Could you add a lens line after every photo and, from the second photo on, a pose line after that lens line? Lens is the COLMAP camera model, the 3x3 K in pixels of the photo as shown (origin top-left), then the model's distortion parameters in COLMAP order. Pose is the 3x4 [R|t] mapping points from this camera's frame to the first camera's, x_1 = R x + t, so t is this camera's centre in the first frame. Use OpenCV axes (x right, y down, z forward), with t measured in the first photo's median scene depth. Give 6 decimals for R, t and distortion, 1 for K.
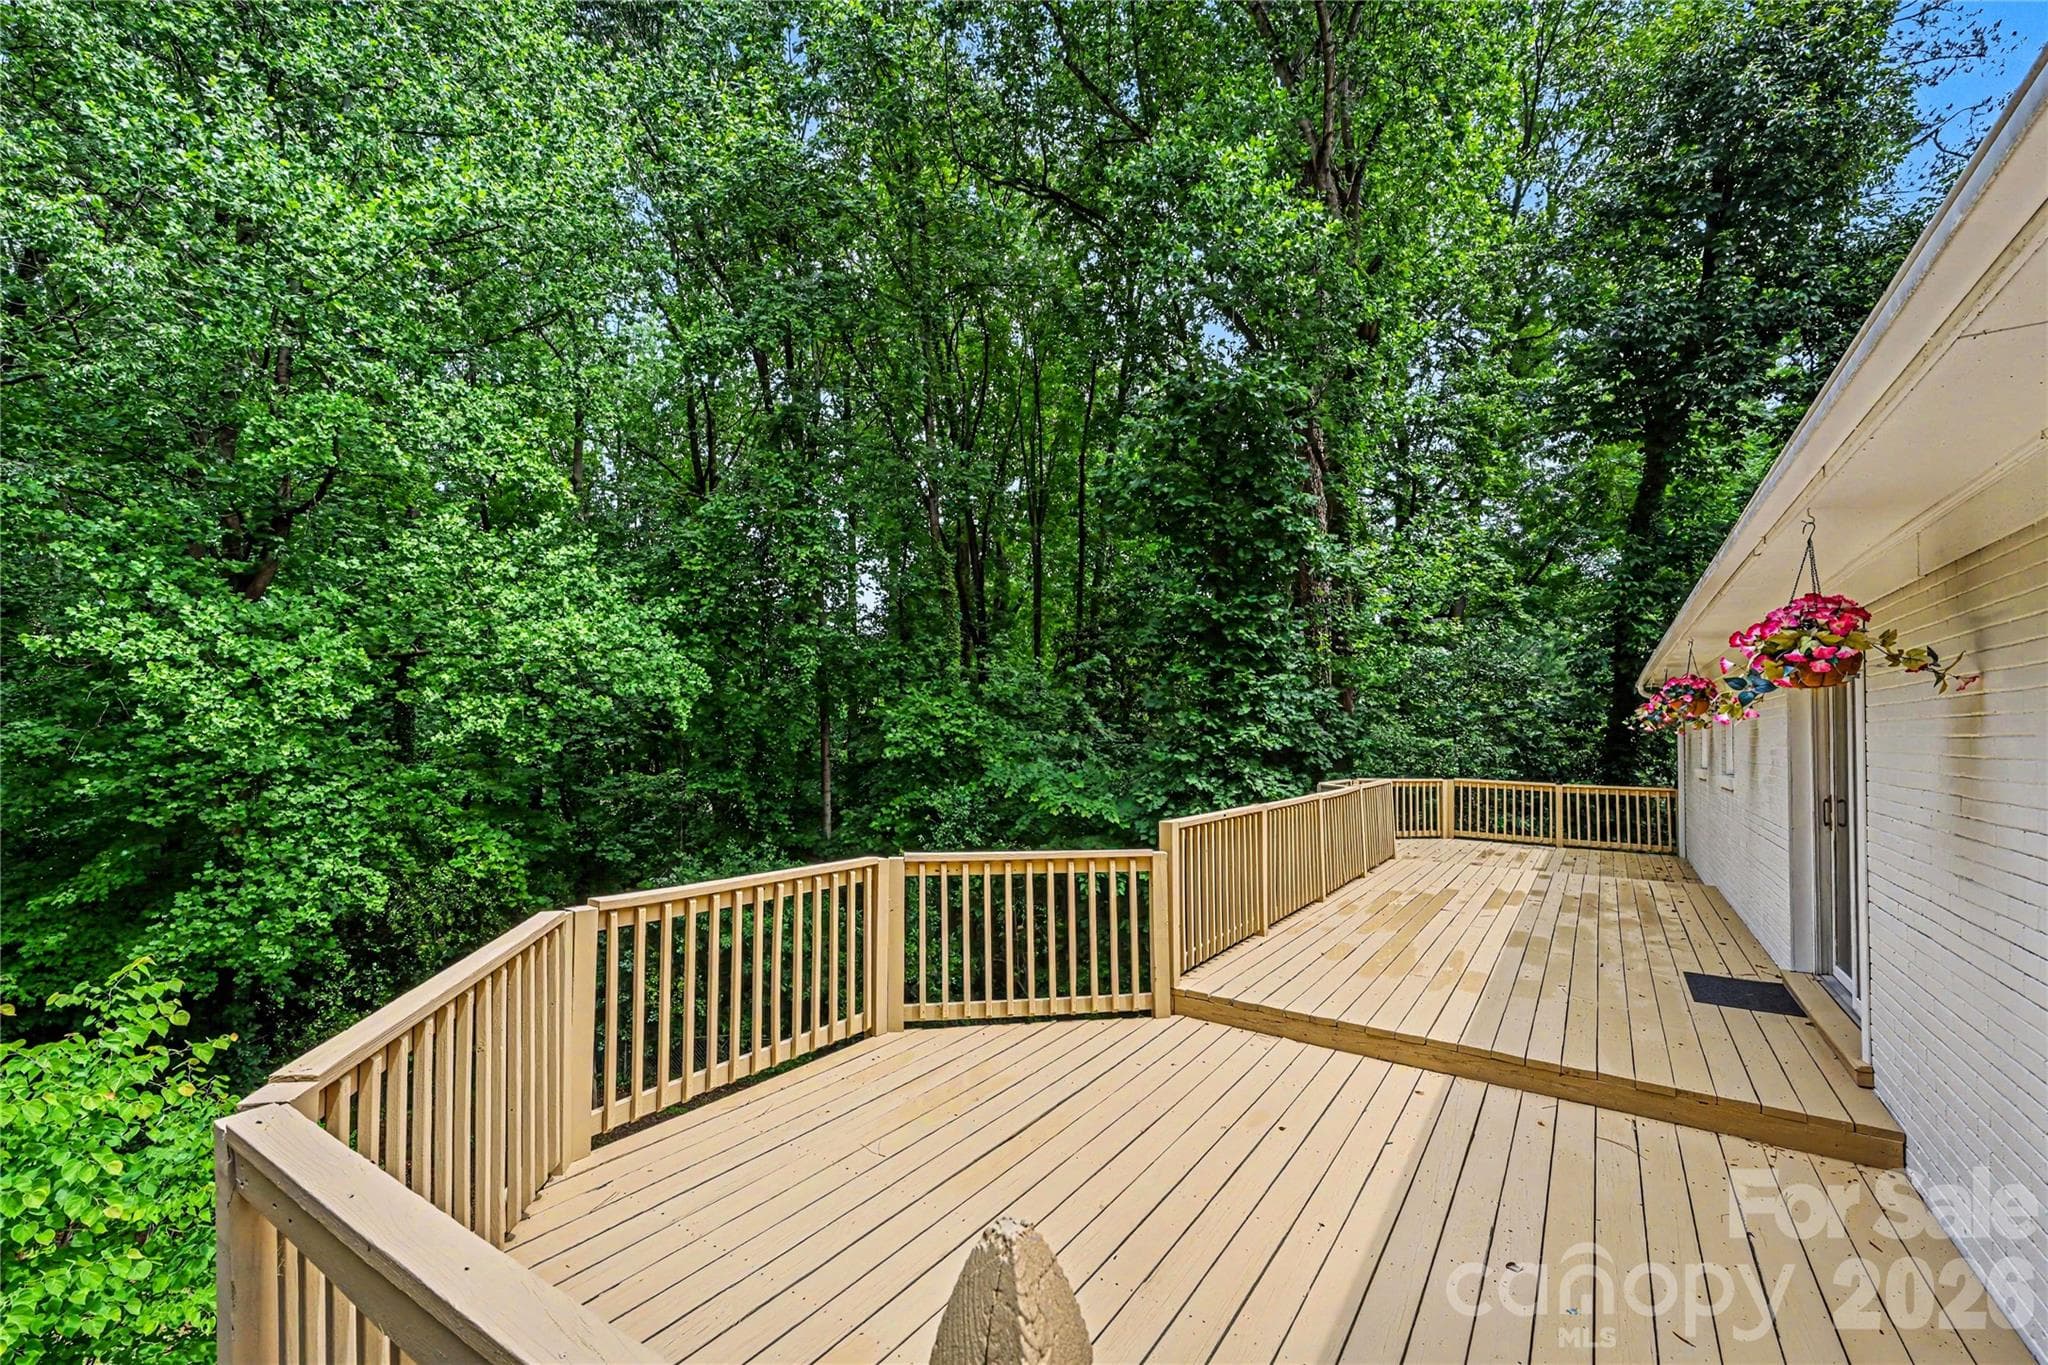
lens RADIAL K [[871.5, 0, 1021.8], [0, 871.5, 716.4], [0, 0, 1]] dist [0.001030, 0.000065]
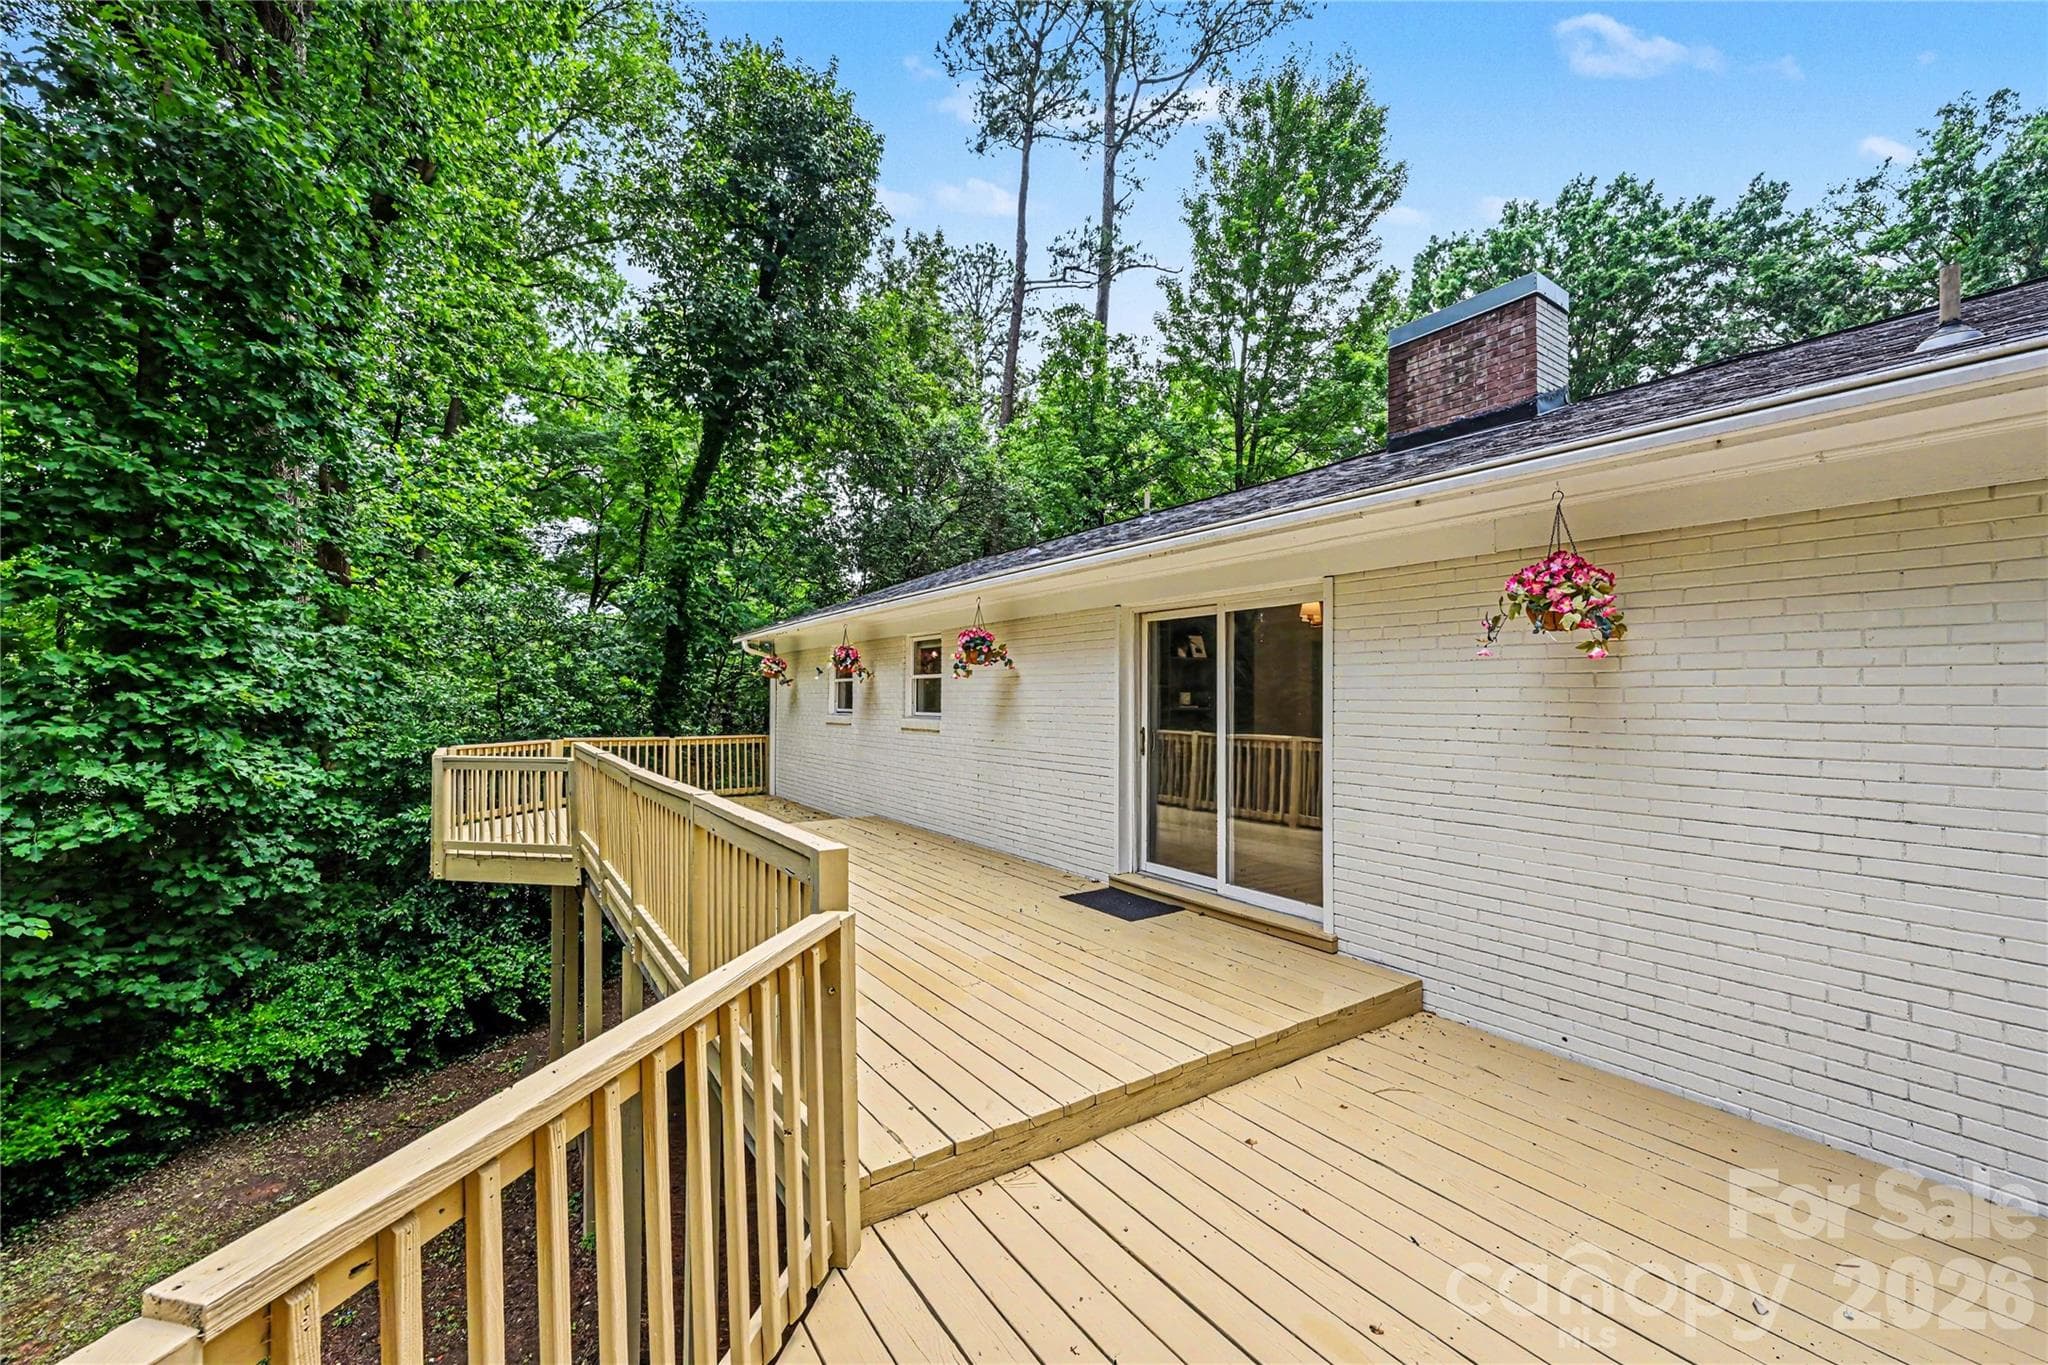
lens RADIAL K [[812.3, 0, 1024.0], [0, 812.3, 682.5], [0, 0, 1]] dist [0.000861, 0.000273]
pose [[0.381444, 0.002238, 0.924389, -0.063723], [-0.007954, 0.999968, 0.000861, 0.010185], [-0.924358, -0.007680, 0.381449, 0.230900]]
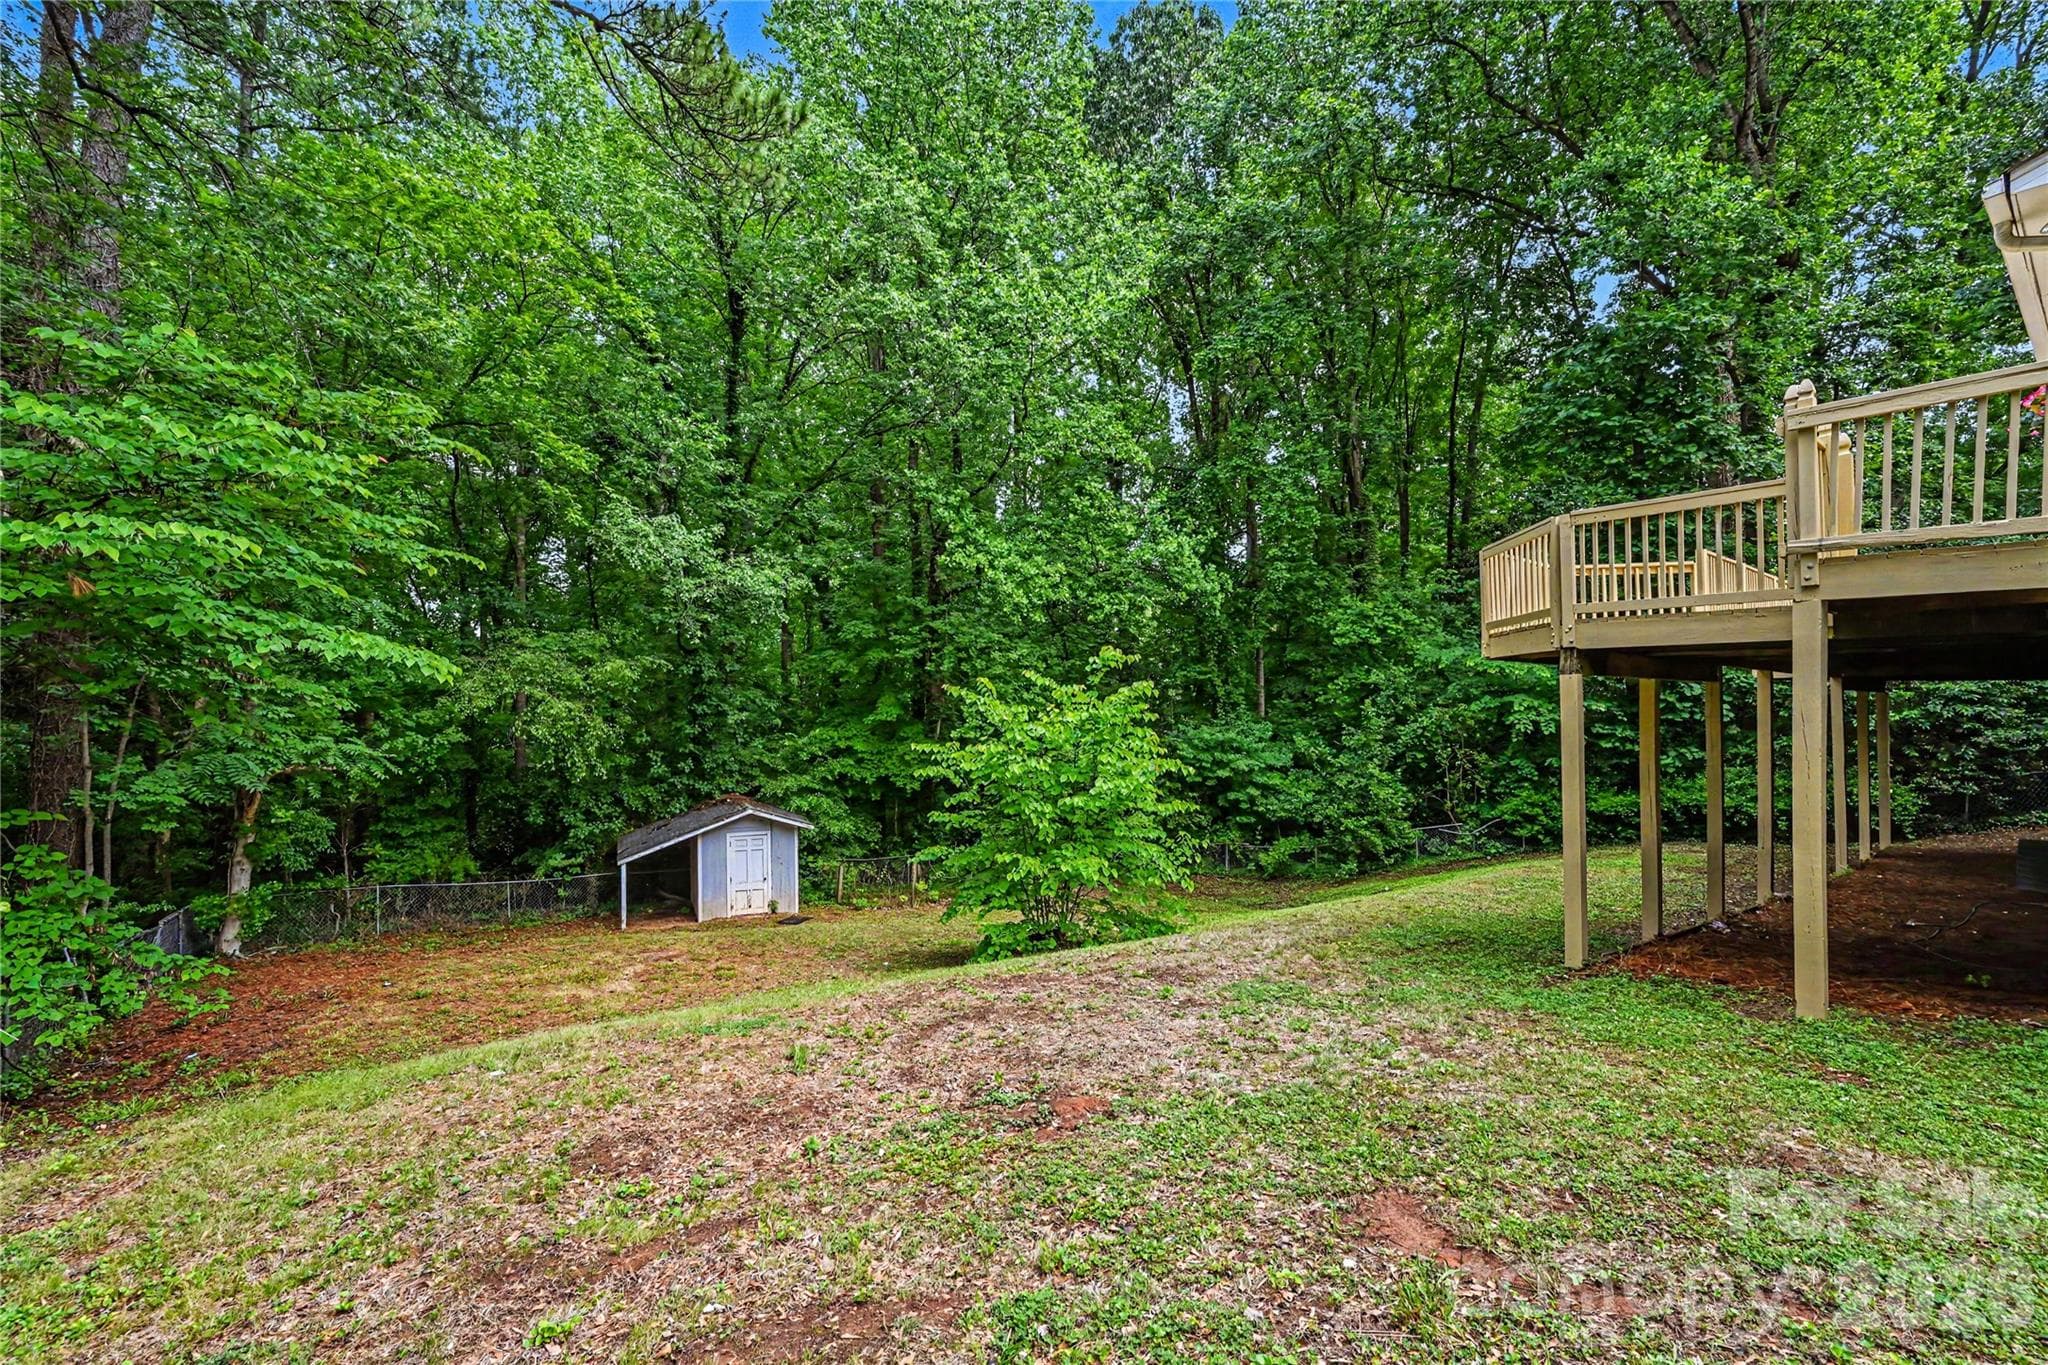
lens RADIAL K [[812.3, 0, 1024.0], [0, 812.3, 682.5], [0, 0, 1]] dist [0.000861, 0.000273]
pose [[0.936585, -0.014096, -0.350157, -0.192983], [0.012908, 0.999900, -0.005727, 0.122425], [0.350203, 0.000844, 0.936674, -0.389240]]
